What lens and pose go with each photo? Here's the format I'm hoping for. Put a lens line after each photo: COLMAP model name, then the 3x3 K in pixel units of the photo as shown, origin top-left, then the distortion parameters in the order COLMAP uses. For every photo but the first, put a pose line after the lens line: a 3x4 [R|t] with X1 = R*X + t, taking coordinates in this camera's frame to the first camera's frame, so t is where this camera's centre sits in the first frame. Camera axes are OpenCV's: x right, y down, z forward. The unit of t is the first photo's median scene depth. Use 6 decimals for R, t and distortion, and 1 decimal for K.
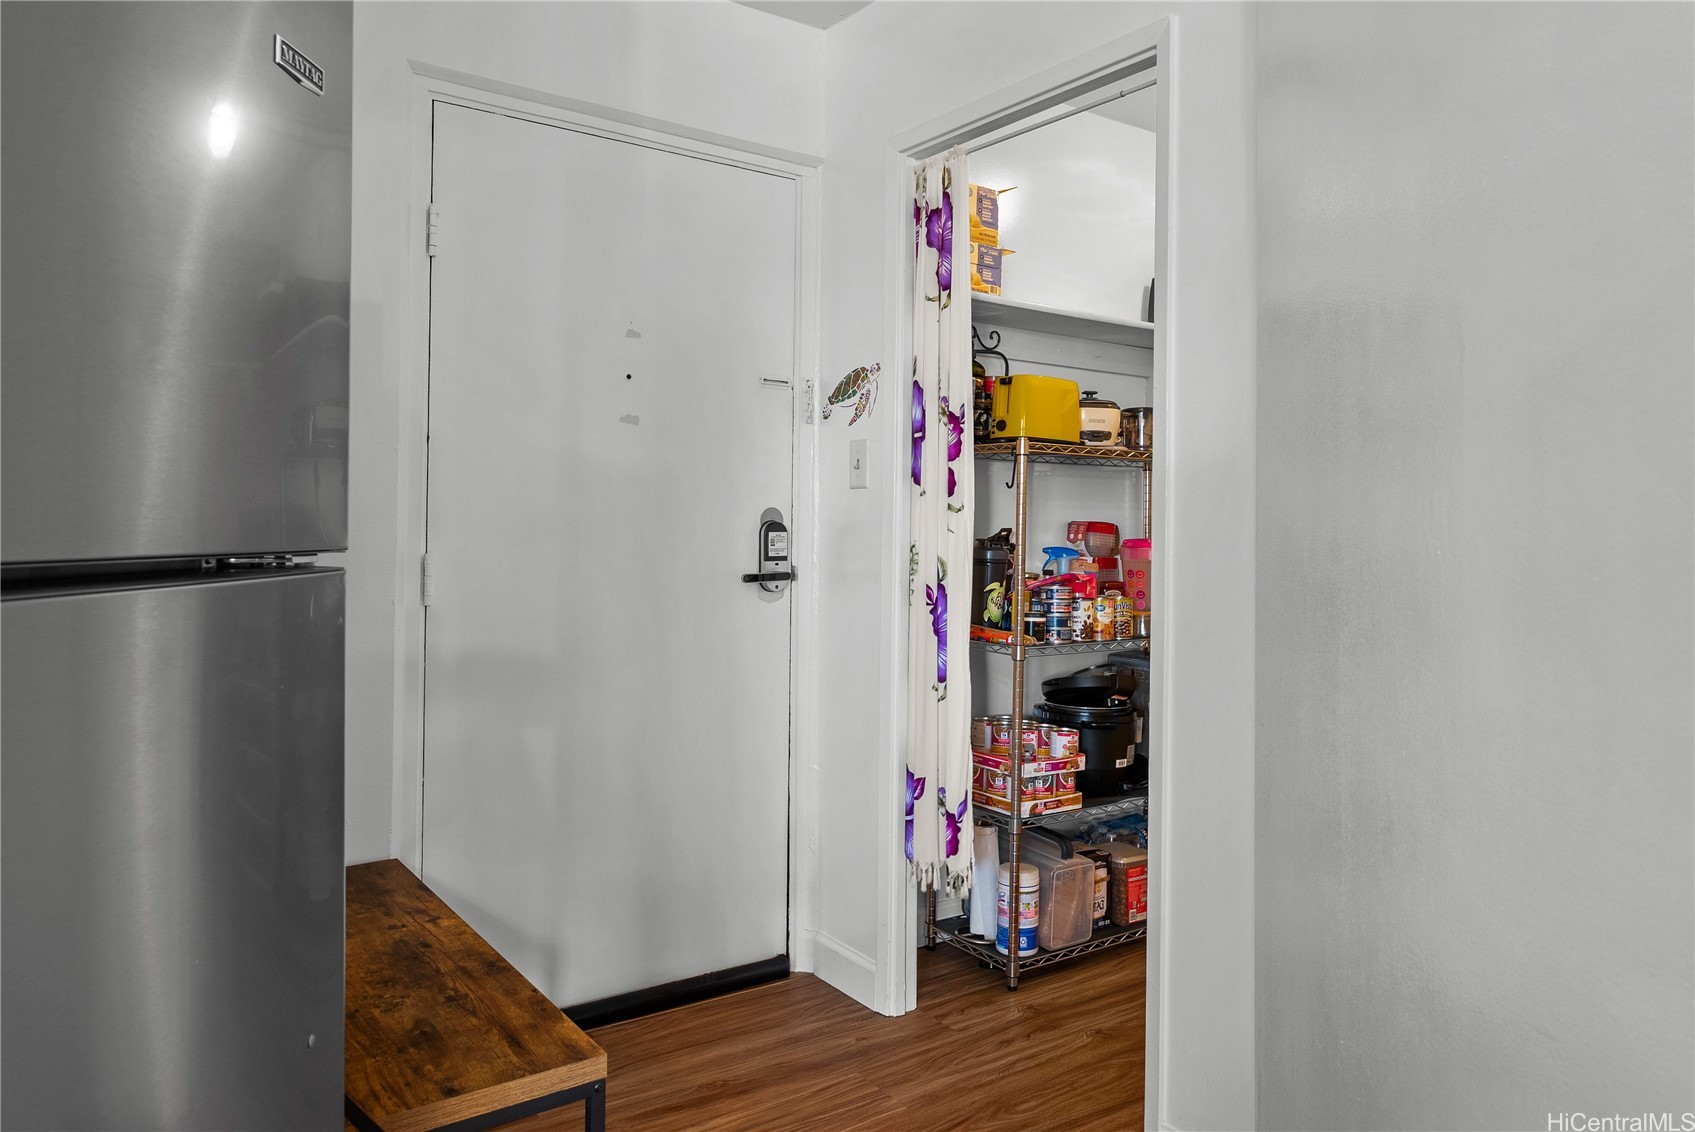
lens RADIAL K [[1144.1, 0, 847.6], [0, 1144.1, 557.7], [0, 0, 1]] dist [0.000682, 0.000012]
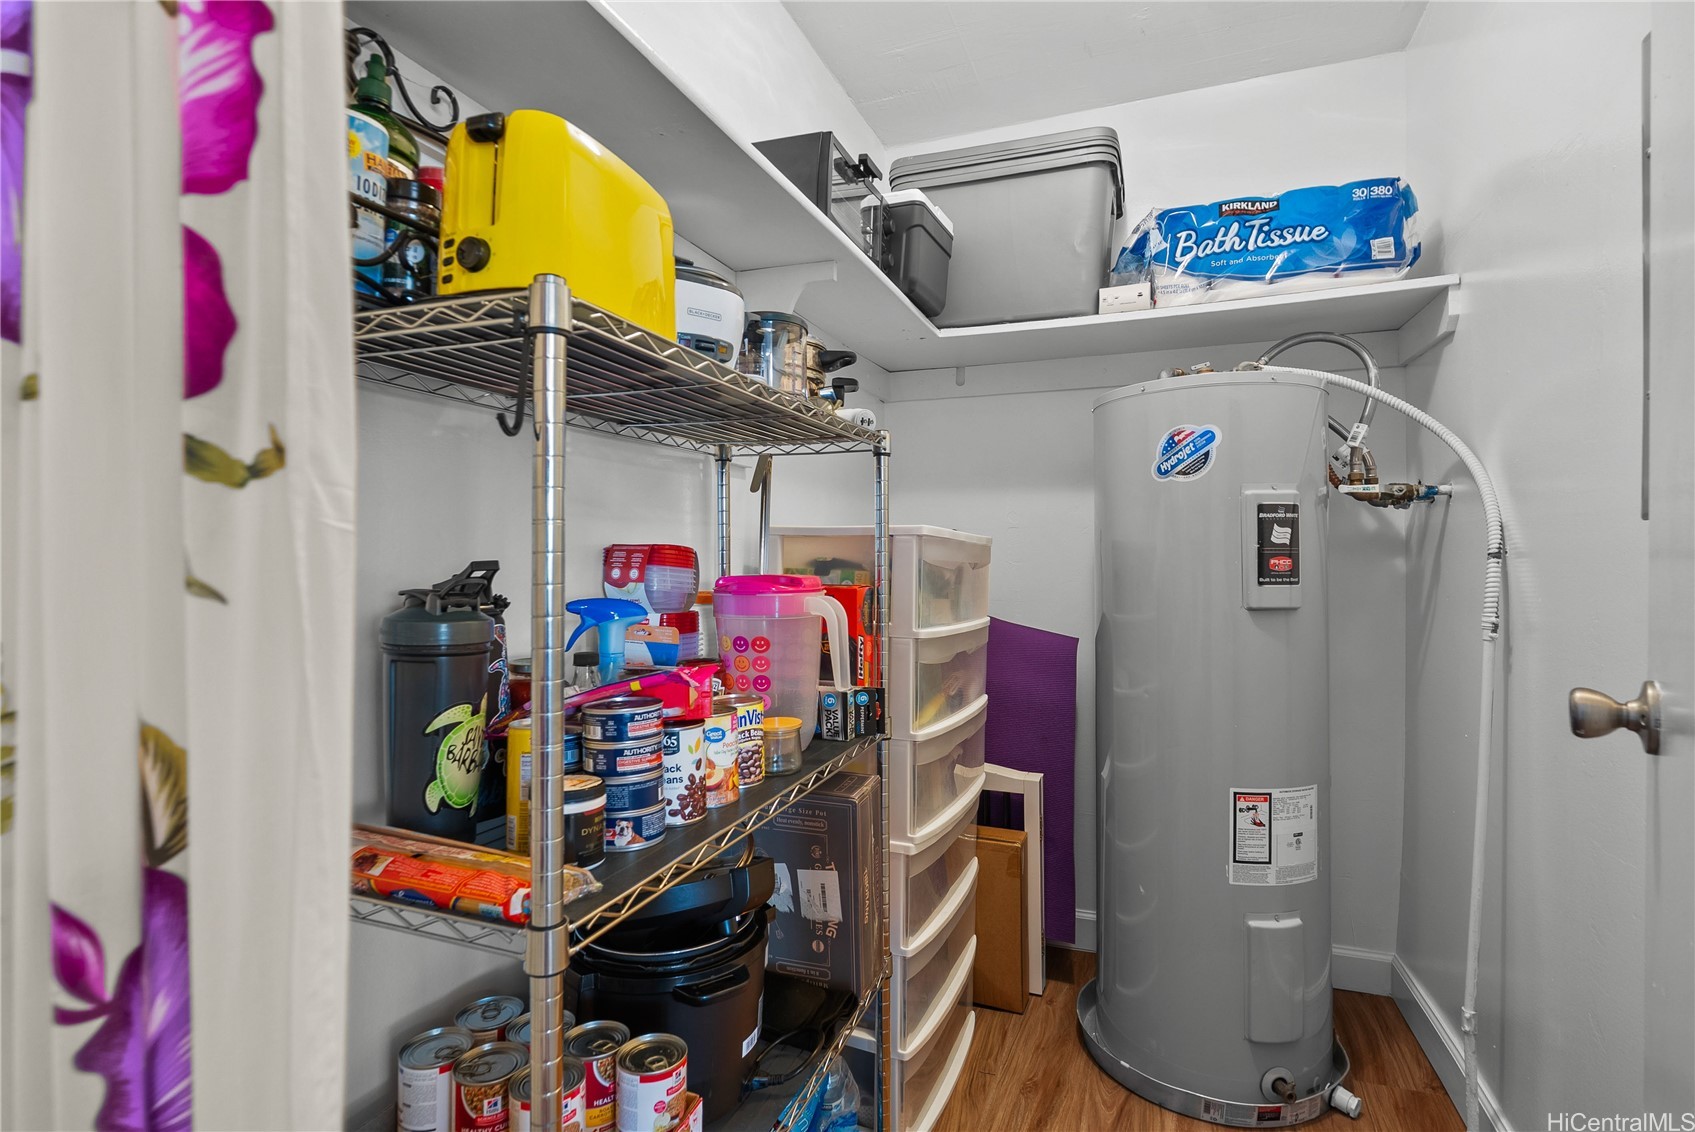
lens RADIAL K [[809.5, 0, 846.3], [0, 809.5, 554.7], [0, 0, 1]] dist [0.000848, -0.000849]
pose [[0.826831, -0.013521, 0.562287, 0.086235], [0.028446, 0.999437, -0.017798, -0.019892], [-0.561730, 0.030711, 0.826750, 0.712540]]
